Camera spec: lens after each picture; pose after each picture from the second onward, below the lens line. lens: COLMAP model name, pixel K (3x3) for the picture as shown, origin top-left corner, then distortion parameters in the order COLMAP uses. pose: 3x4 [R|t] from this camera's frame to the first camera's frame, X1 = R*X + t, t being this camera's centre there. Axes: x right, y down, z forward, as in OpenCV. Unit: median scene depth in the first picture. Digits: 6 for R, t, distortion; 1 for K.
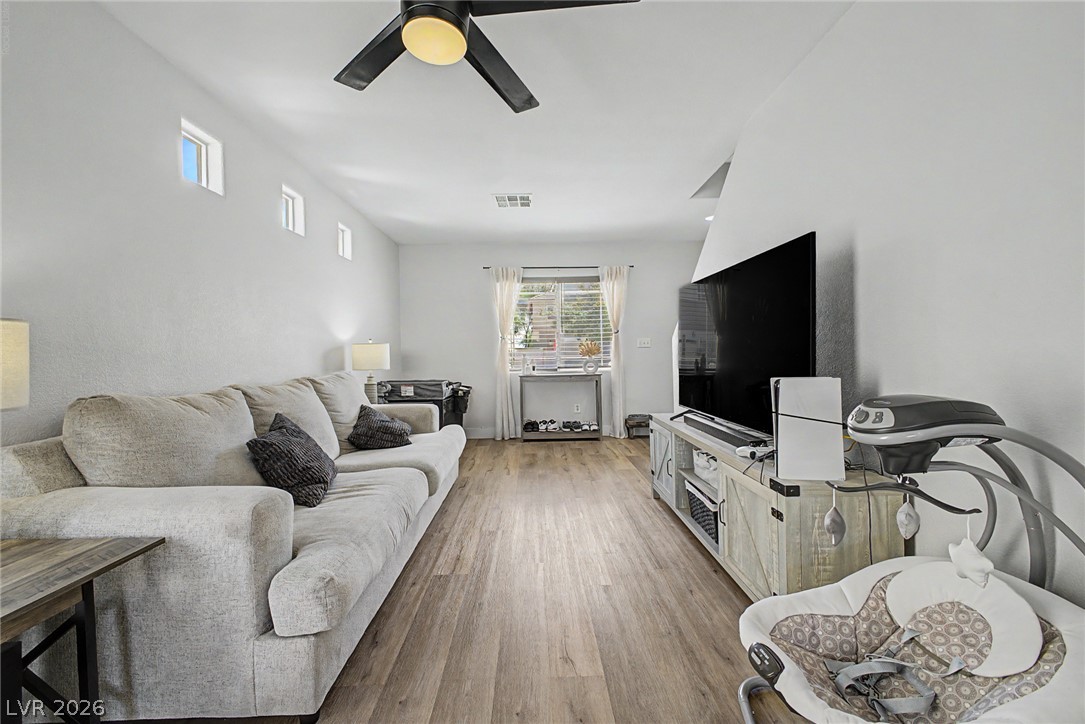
lens RADIAL K [[444.0, 0, 540.3], [0, 444.0, 355.3], [0, 0, 1]] dist [0.000021, -0.000540]
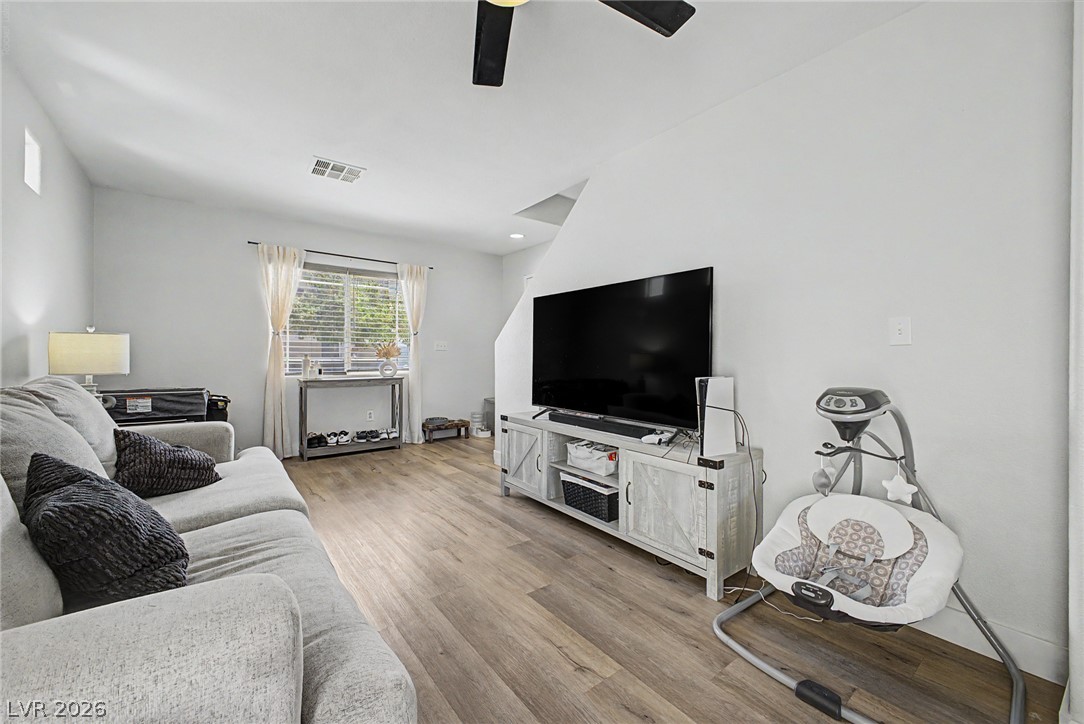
lens RADIAL K [[433.3, 0, 542.6], [0, 433.3, 355.4], [0, 0, 1]] dist [0.024892, -0.010514]
pose [[0.802490, 0.019750, 0.596338, -0.206350], [-0.014944, 0.999804, -0.013002, 0.003336], [-0.596478, 0.001522, 0.802628, 0.095993]]
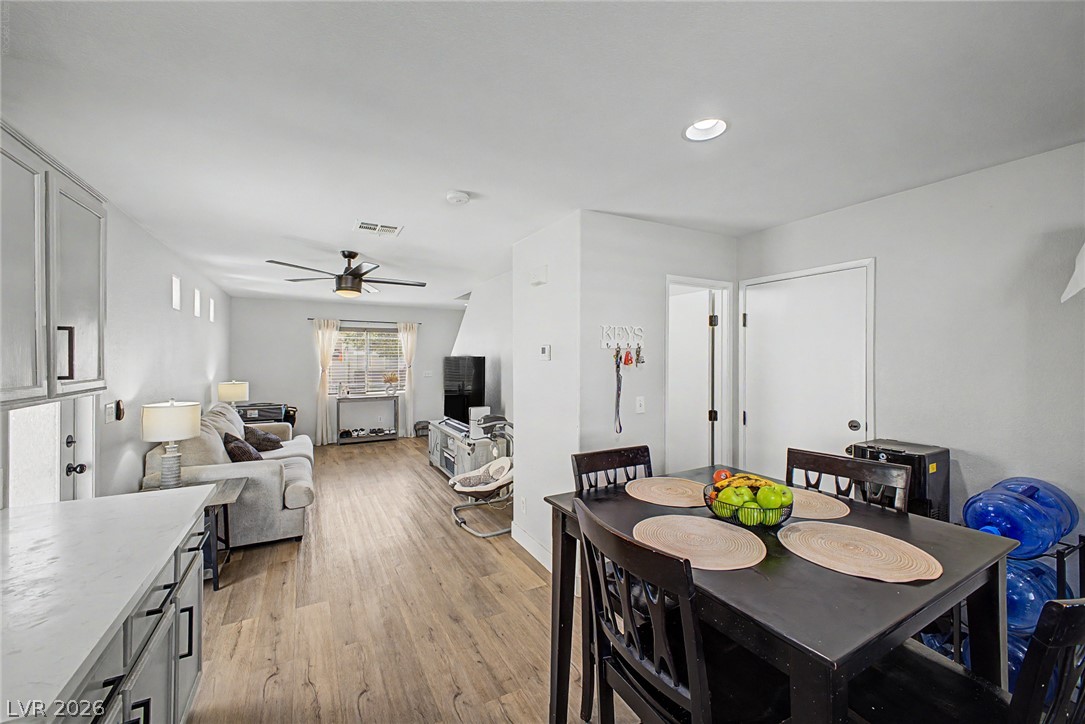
lens RADIAL K [[433.7, 0, 543.1], [0, 433.7, 355.3], [0, 0, 1]] dist [0.024892, -0.010514]
pose [[0.886745, 0.016707, 0.461957, -0.130310], [-0.010898, 0.999824, -0.015242, -0.090314], [-0.462131, 0.008482, 0.886771, -0.624957]]
